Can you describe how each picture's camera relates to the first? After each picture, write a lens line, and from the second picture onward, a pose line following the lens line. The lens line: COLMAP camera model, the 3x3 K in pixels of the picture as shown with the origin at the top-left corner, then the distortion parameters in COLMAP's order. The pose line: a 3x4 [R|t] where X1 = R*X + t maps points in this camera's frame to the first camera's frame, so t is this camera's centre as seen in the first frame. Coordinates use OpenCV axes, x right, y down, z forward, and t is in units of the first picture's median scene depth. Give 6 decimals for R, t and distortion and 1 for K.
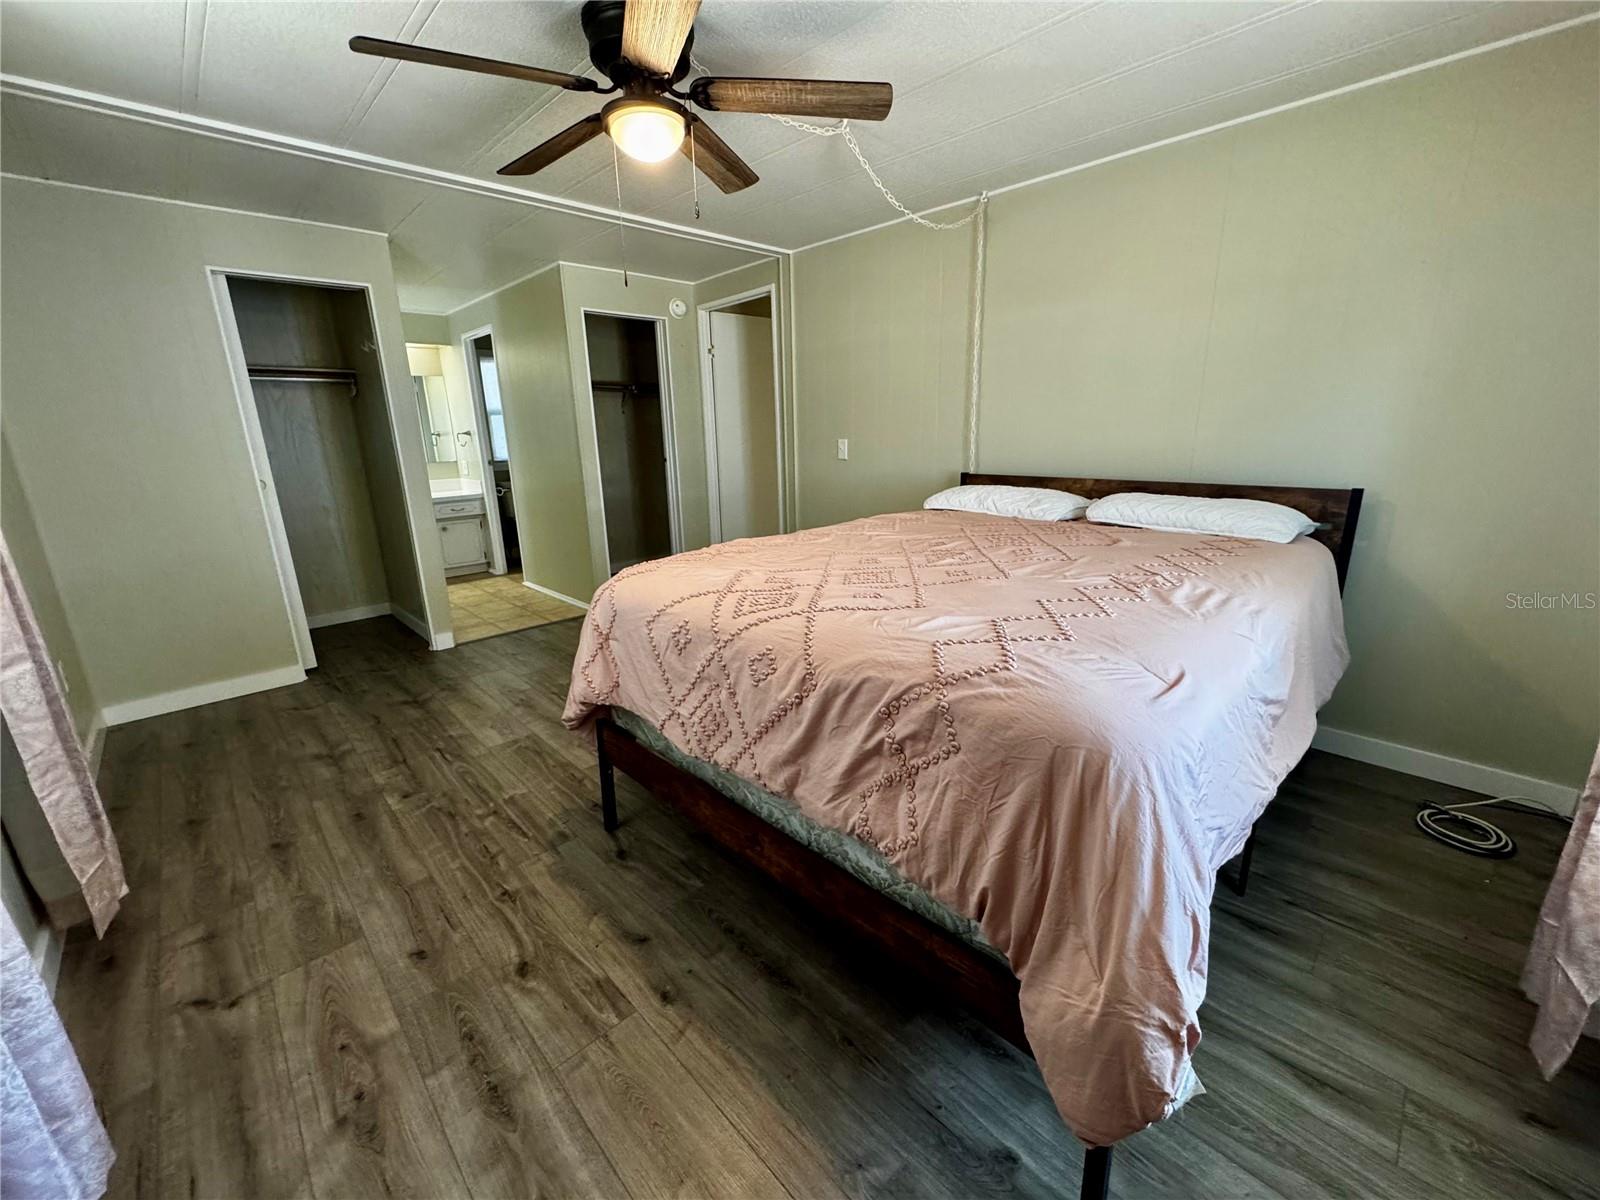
lens RADIAL K [[640.7, 0, 797.9], [0, 640.7, 597.3], [0, 0, 1]] dist [-0.002955, 0.000022]
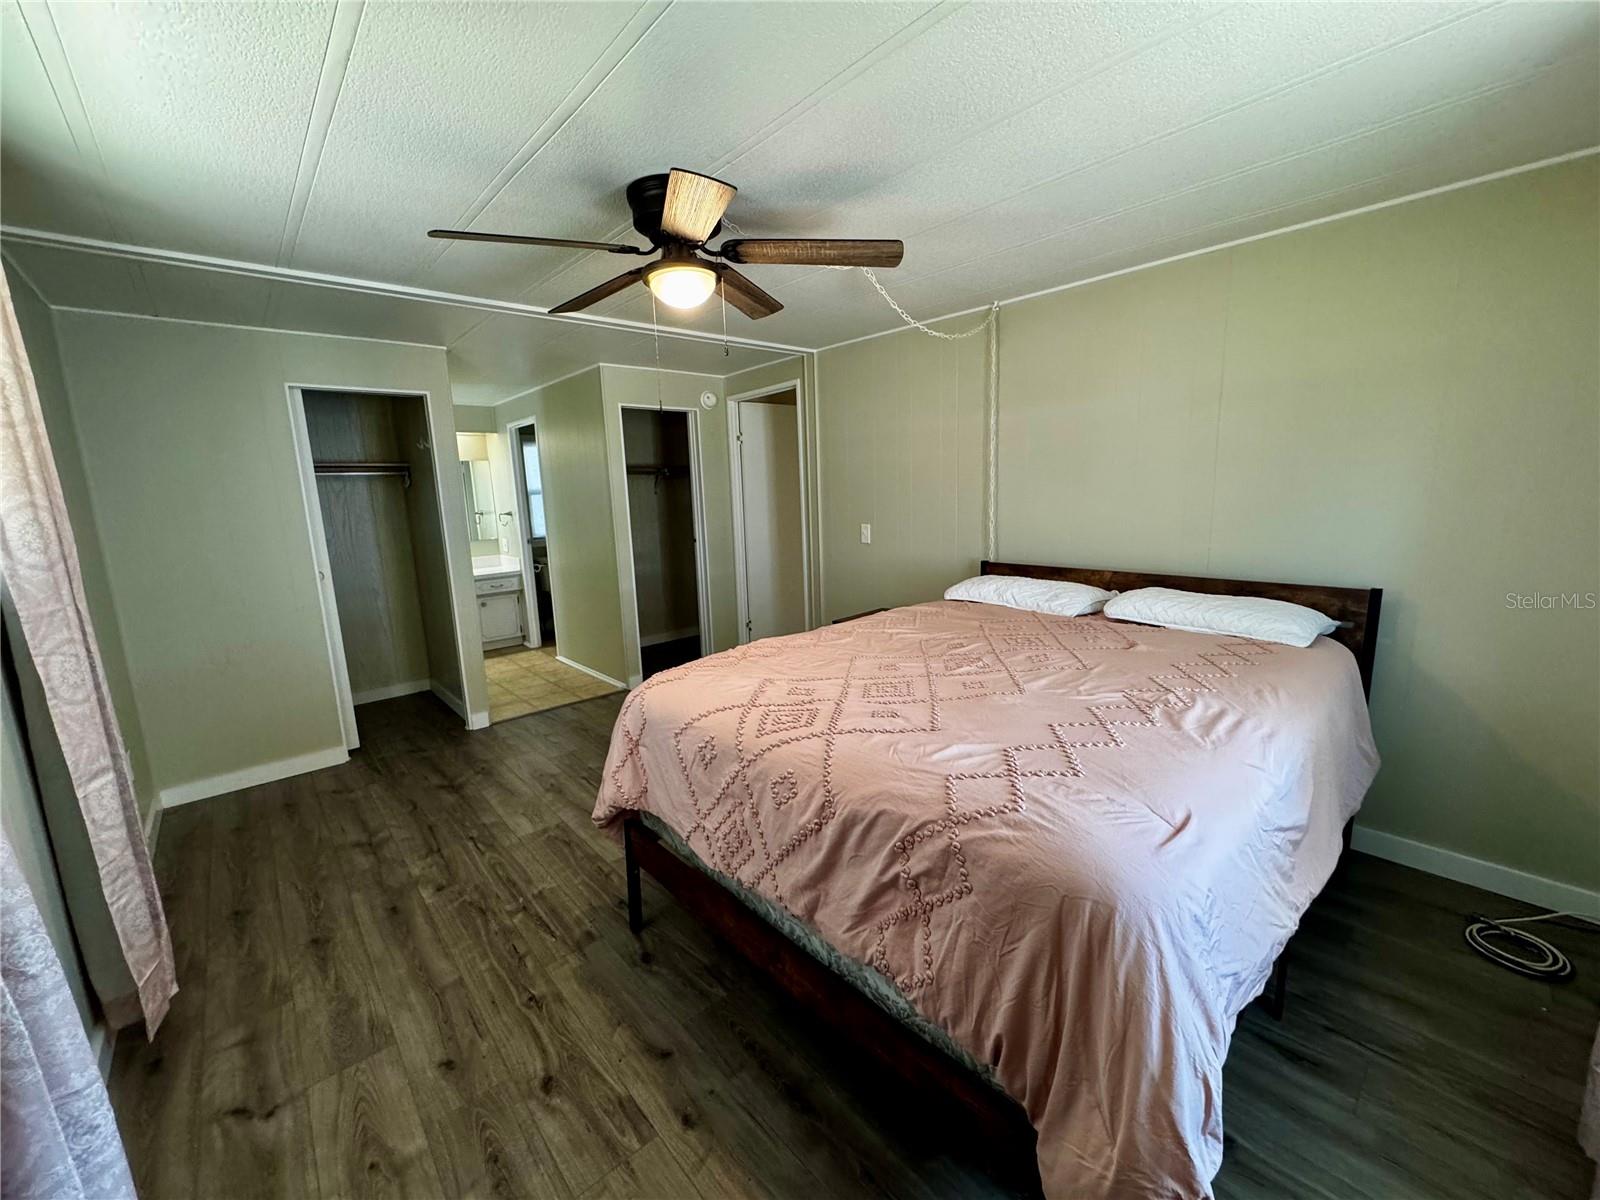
lens RADIAL K [[640.7, 0, 797.9], [0, 640.7, 597.3], [0, 0, 1]] dist [-0.002955, 0.000022]
pose [[0.999078, -0.003795, -0.042773, 0.011338], [-0.000030, 0.996024, -0.089086, -0.092608], [0.042941, 0.089005, 0.995105, -0.055628]]
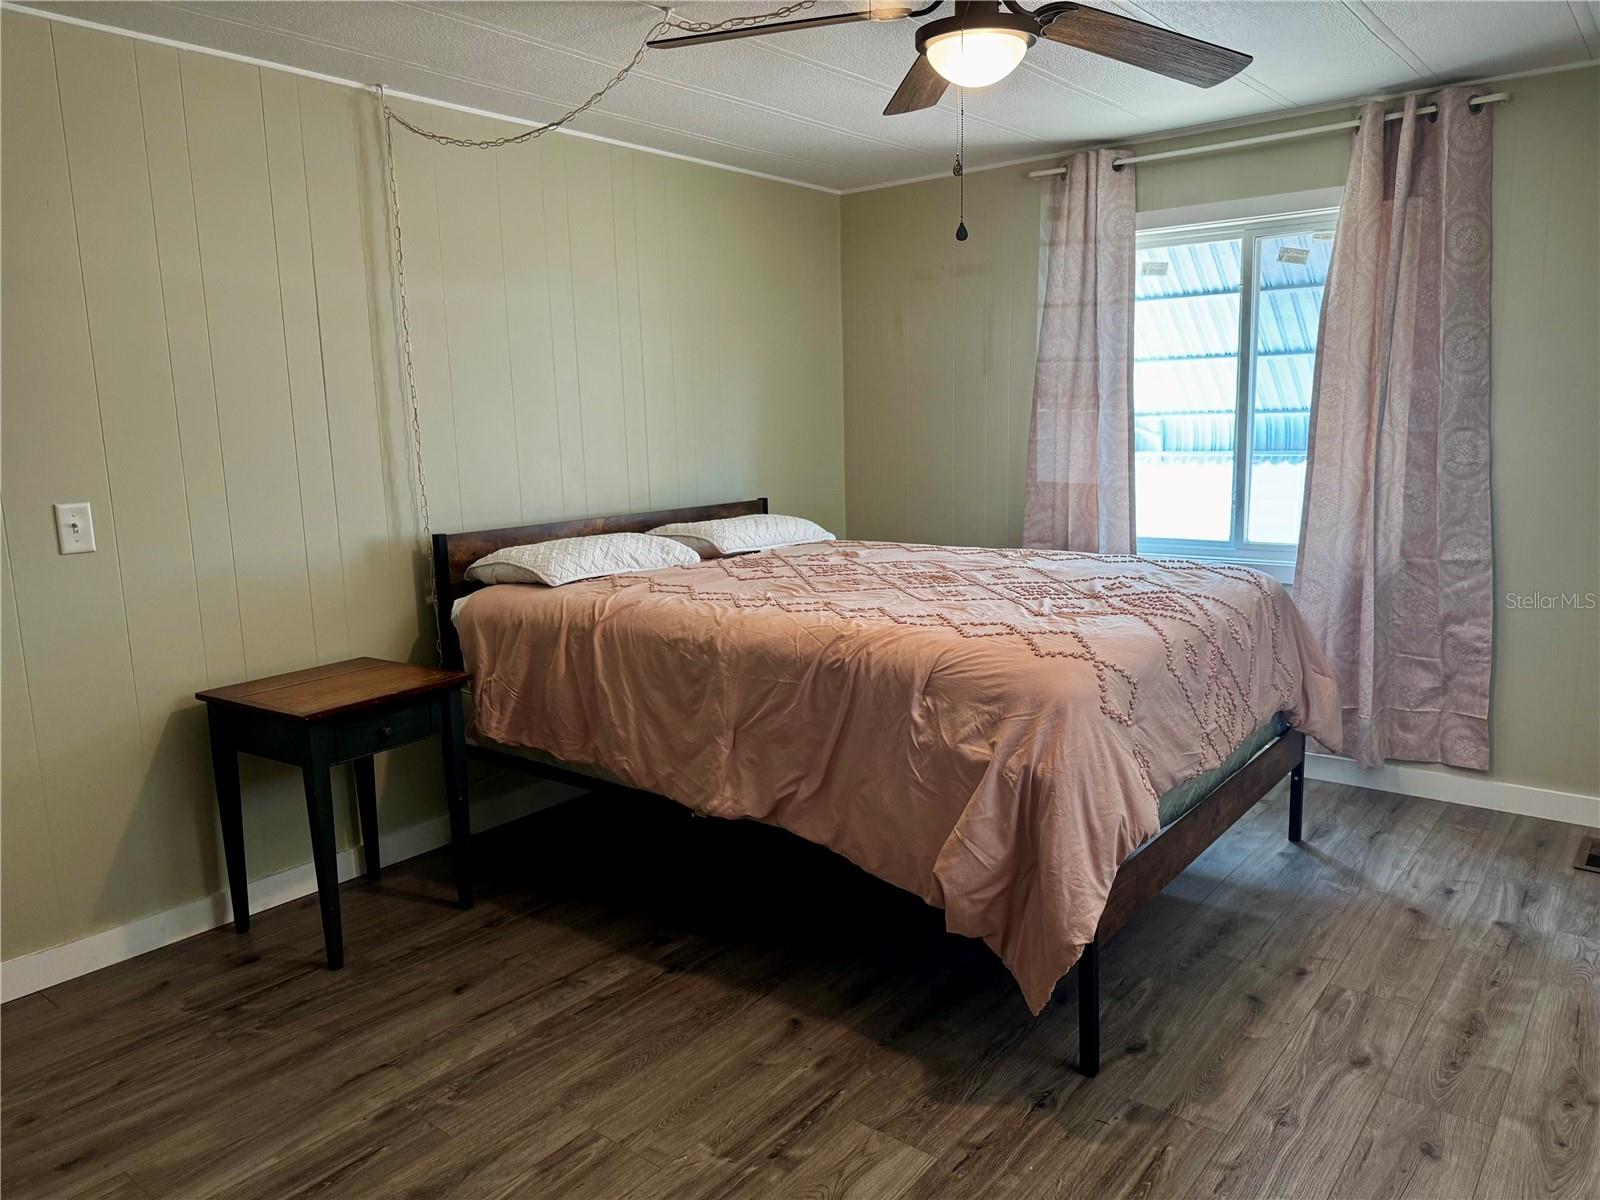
lens RADIAL K [[1130.2, 0, 805.2], [0, 1130.2, 600.1], [0, 0, 1]] dist [0.035085, -0.045187]
pose [[-0.130972, -0.137724, 0.981773, -1.678201], [0.283429, 0.943769, 0.170203, -0.447787], [-0.950008, 0.300555, -0.084572, 1.593880]]
